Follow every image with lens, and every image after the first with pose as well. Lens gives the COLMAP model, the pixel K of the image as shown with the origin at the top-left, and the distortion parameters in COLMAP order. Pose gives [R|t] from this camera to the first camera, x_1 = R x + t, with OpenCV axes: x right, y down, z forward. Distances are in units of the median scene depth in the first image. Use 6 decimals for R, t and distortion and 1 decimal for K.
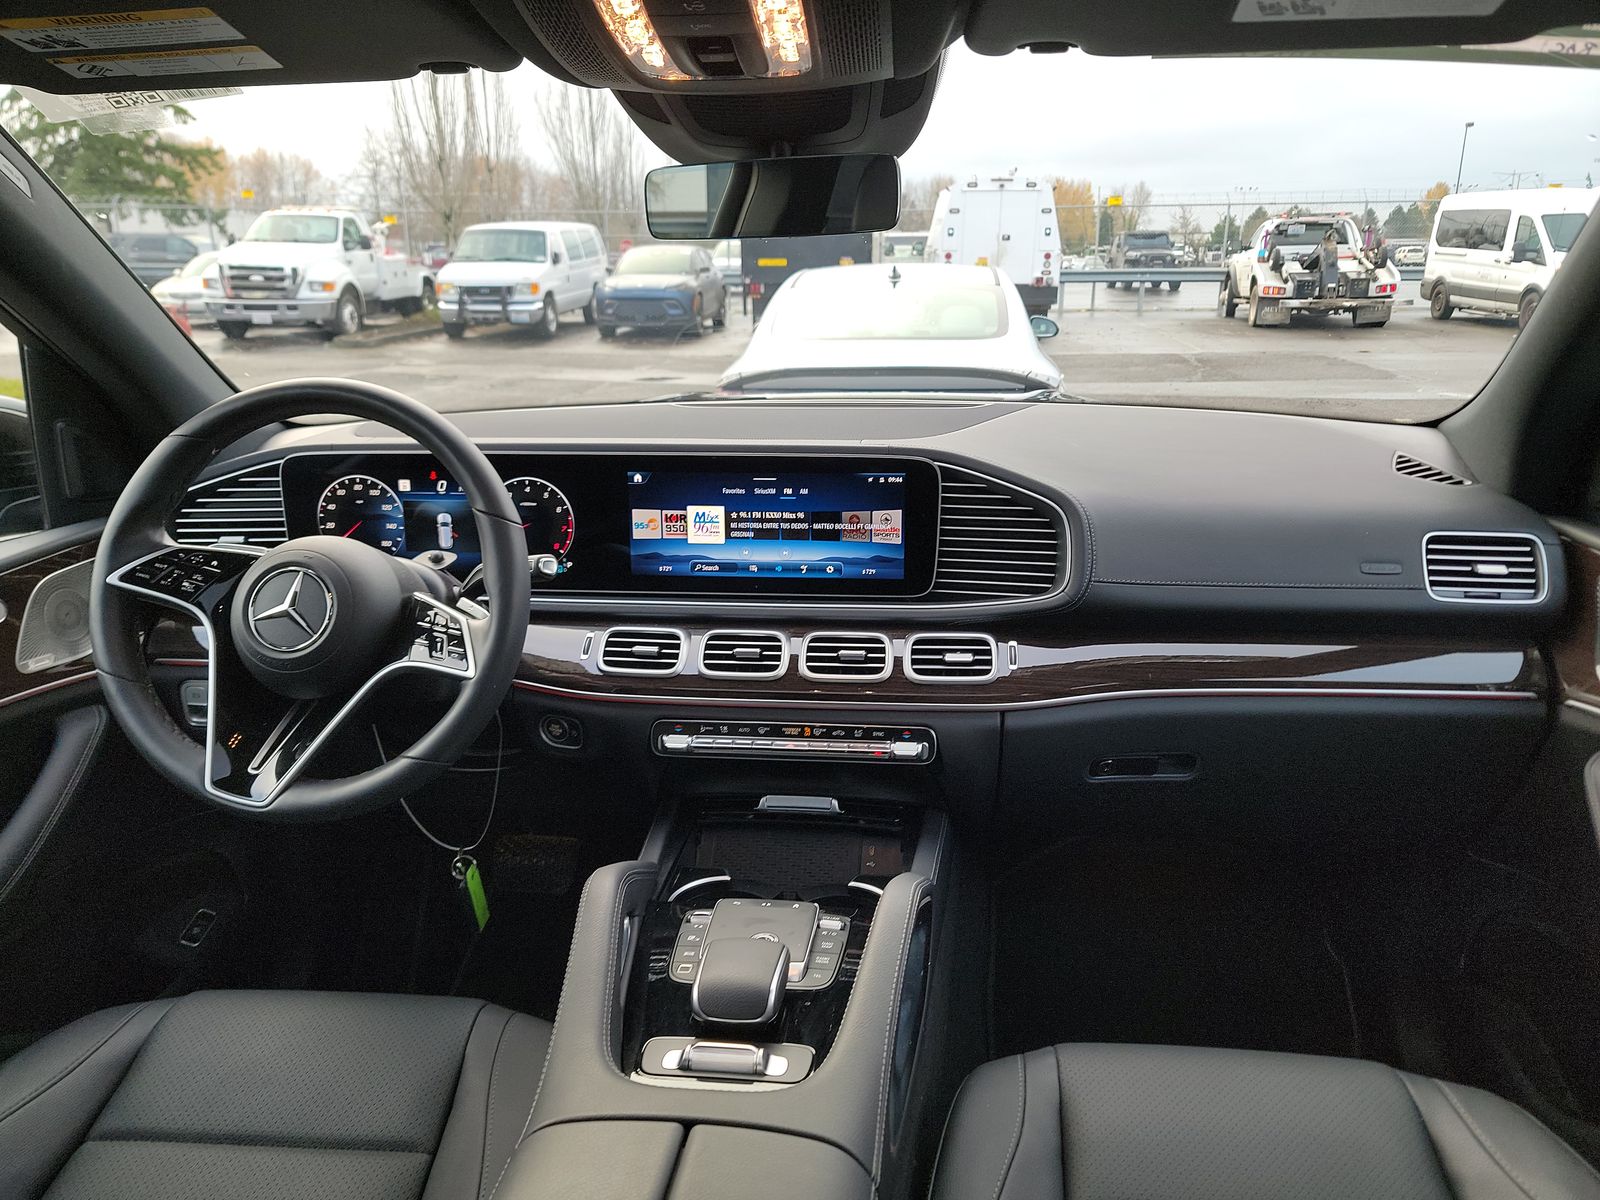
lens RADIAL K [[1245.8, 0, 801.8], [0, 1245.8, 599.7], [0, 0, 1]] dist [0.021883, -0.014867]
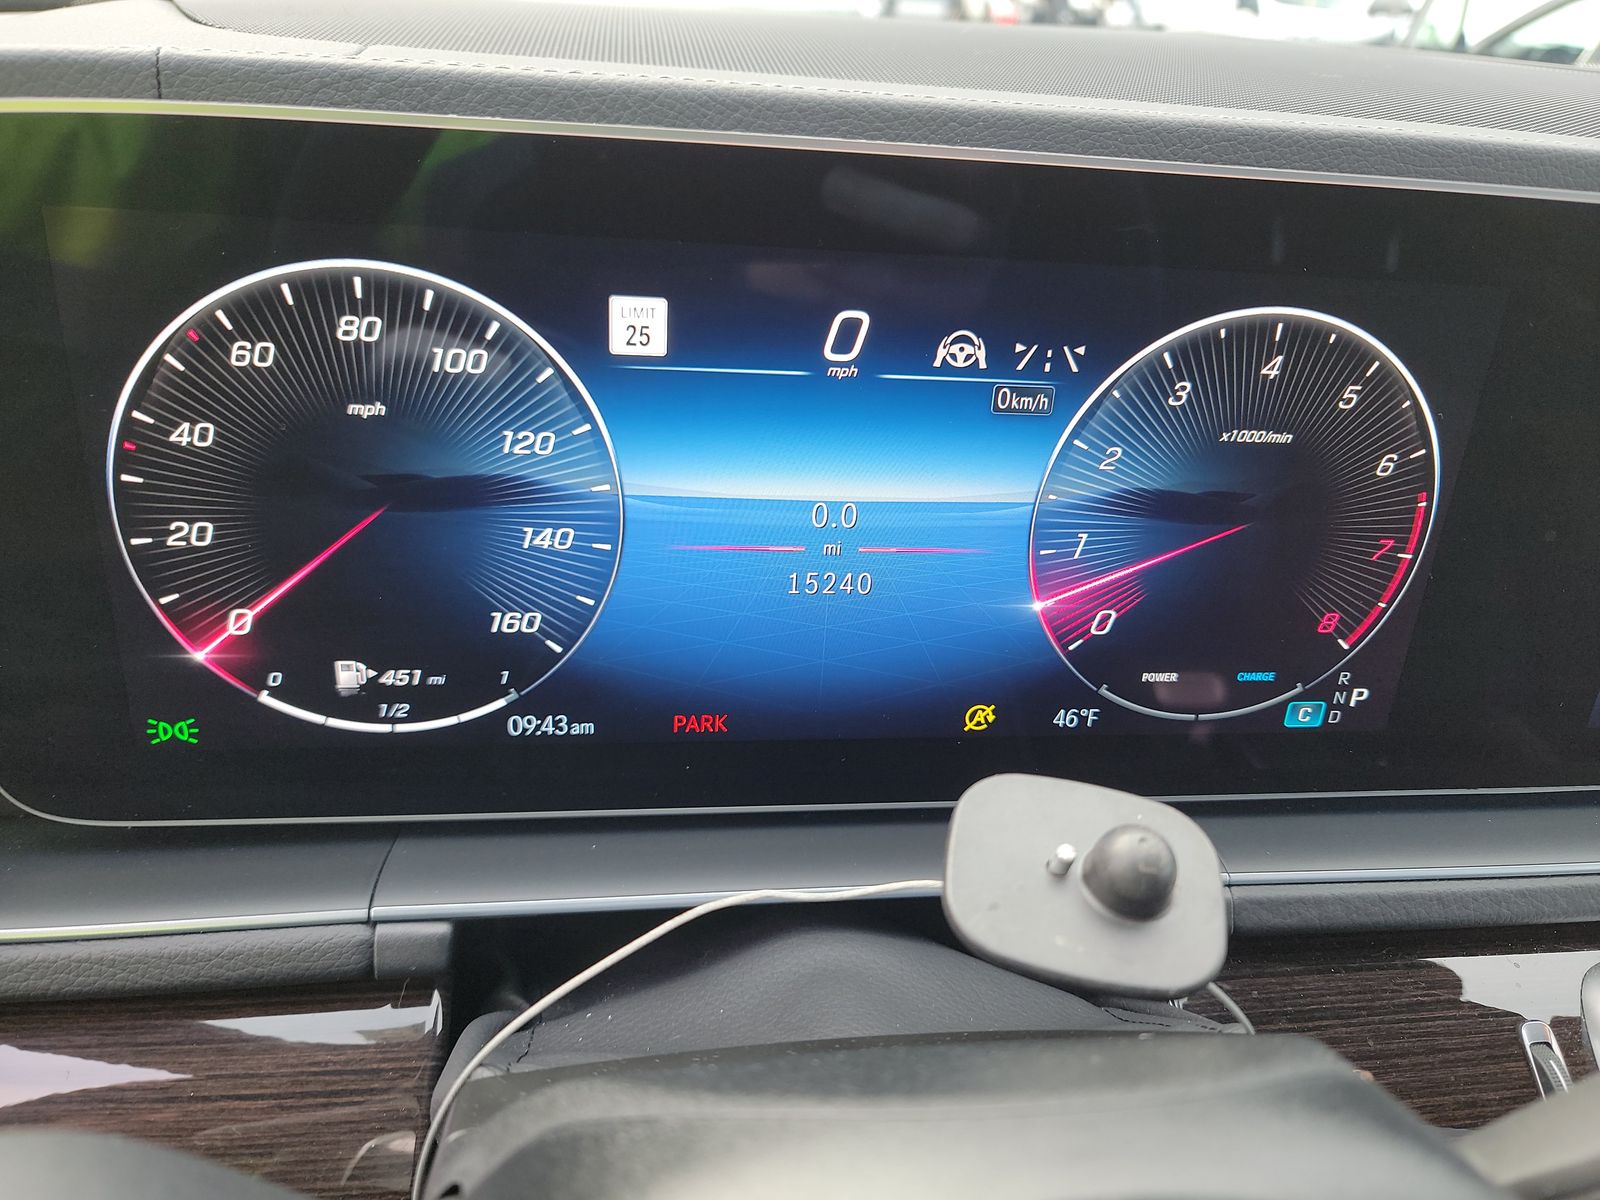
lens RADIAL K [[1245.8, 0, 839.5], [0, 1245.8, 595.3], [0, 0, 1]] dist [0.021883, -0.014867]
pose [[0.958488, -0.034395, 0.283050, -0.347681], [-0.016395, 0.984407, 0.175139, -0.086475], [-0.284661, -0.172509, 0.942979, 0.821758]]
